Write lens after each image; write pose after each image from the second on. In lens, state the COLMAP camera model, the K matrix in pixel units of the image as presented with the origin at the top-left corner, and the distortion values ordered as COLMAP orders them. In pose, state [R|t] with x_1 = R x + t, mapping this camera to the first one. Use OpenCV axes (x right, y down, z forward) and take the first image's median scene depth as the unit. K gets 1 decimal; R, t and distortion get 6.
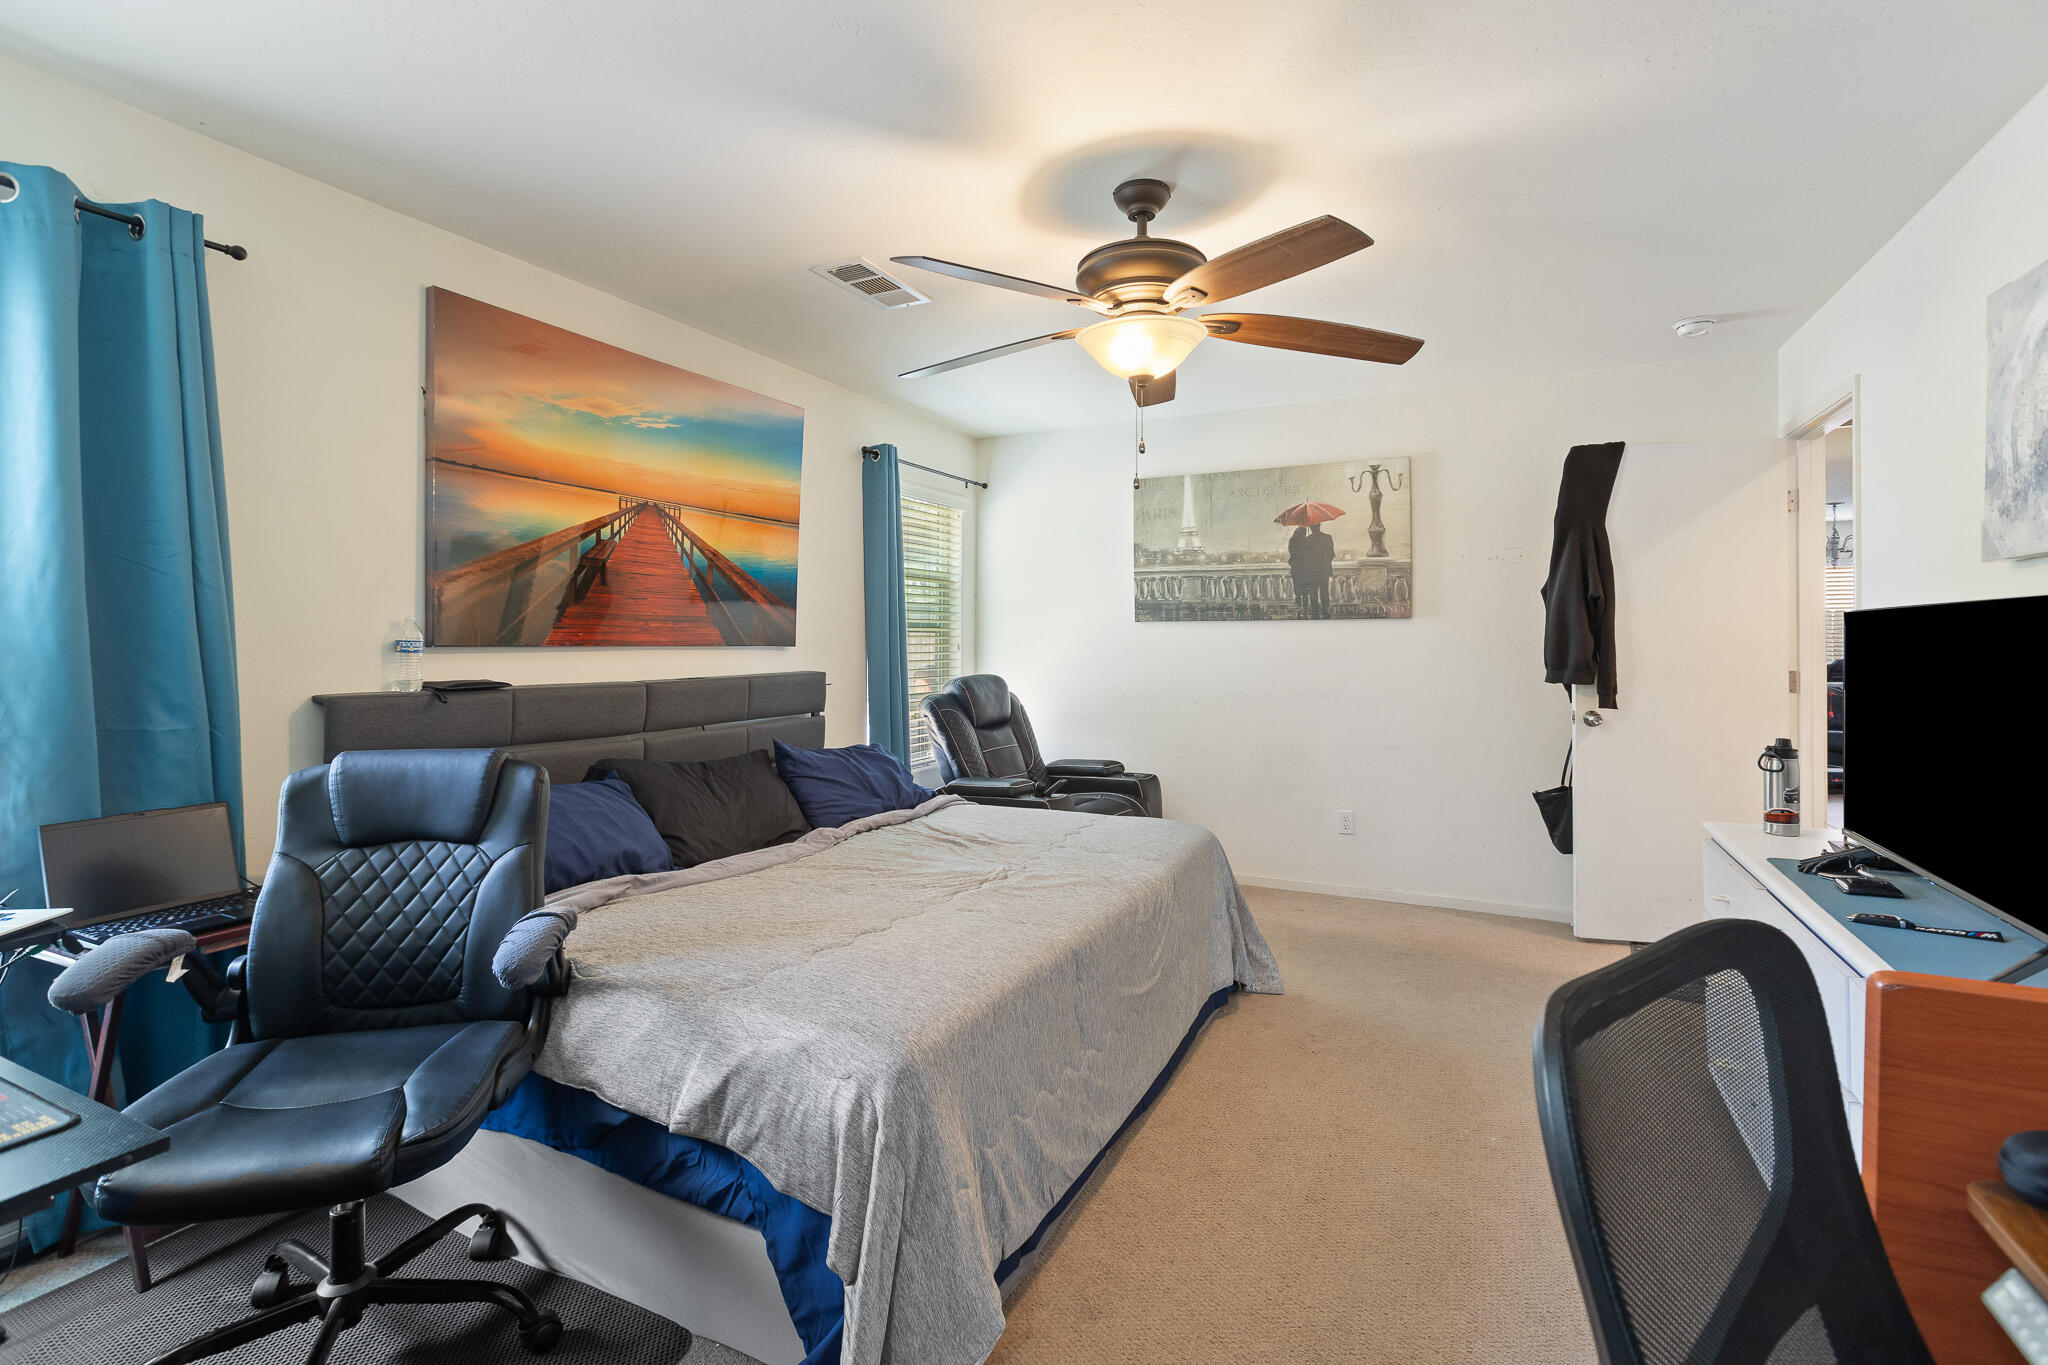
lens RADIAL K [[917.5, 0, 1023.2], [0, 917.5, 660.8], [0, 0, 1]] dist [0.002932, -0.003406]
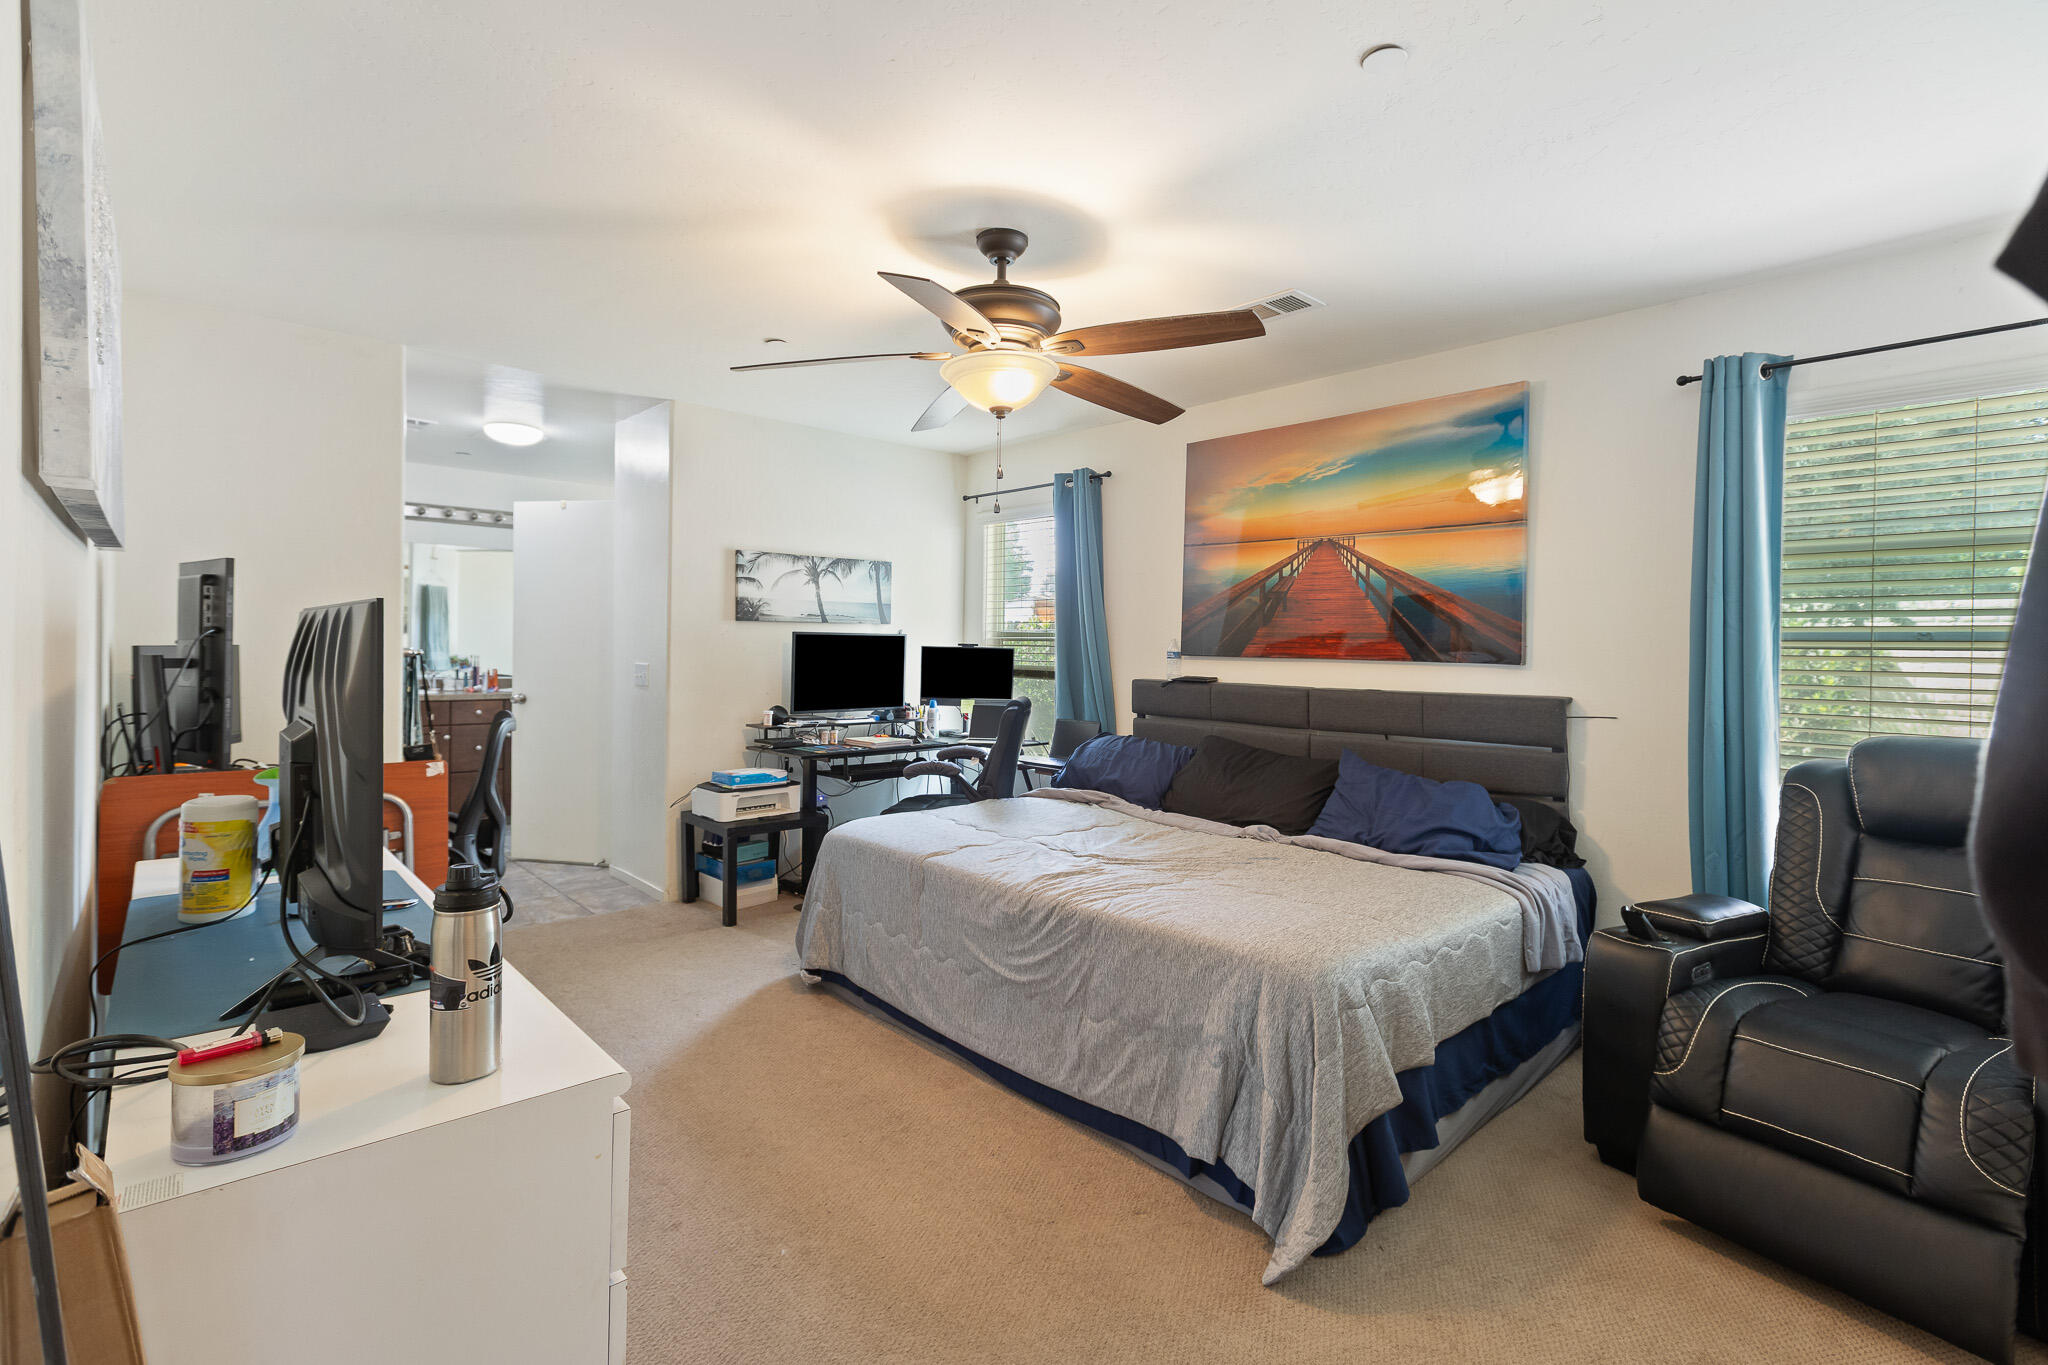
lens RADIAL K [[917.5, 0, 1020.4], [0, 917.5, 678.0], [0, 0, 1]] dist [0.002932, -0.003406]
pose [[-0.343028, 0.030126, -0.938842, 0.867360], [-0.033206, 0.998472, 0.044172, -0.030991], [0.938738, 0.046327, -0.341503, 1.049733]]
